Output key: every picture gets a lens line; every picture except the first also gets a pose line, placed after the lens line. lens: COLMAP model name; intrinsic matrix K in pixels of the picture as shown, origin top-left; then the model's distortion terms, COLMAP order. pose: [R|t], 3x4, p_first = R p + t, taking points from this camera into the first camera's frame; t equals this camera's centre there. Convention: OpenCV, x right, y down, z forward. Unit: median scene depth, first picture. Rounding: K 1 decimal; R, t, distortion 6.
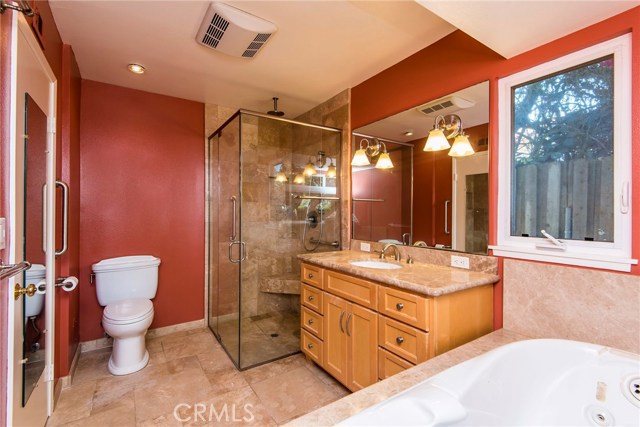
lens RADIAL K [[291.2, 0, 320.0], [0, 291.2, 213.5], [0, 0, 1]] dist [0.018881, -0.000660]
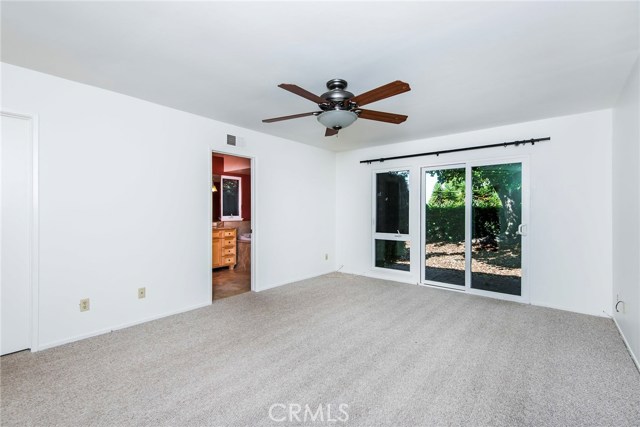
lens RADIAL K [[291.2, 0, 320.0], [0, 291.2, 213.5], [0, 0, 1]] dist [0.018881, -0.000660]
pose [[-0.289373, -0.008918, 0.957175, -3.573606], [-0.006217, 0.999953, 0.007437, 0.005520], [-0.957196, -0.003799, -0.289414, 0.902628]]
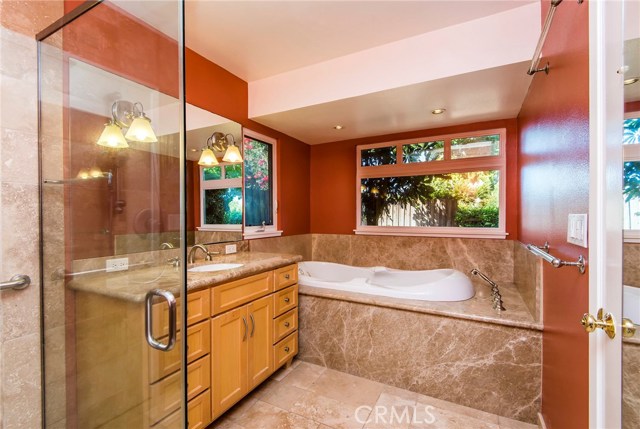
lens RADIAL K [[289.6, 0, 320.0], [0, 289.6, 214.5], [0, 0, 1]] dist [-0.000191, -0.000011]
pose [[-0.478067, -0.001298, 0.878323, -0.973310], [0.003158, 0.999990, 0.003196, 0.006807], [-0.878318, 0.004301, -0.478058, 1.426595]]
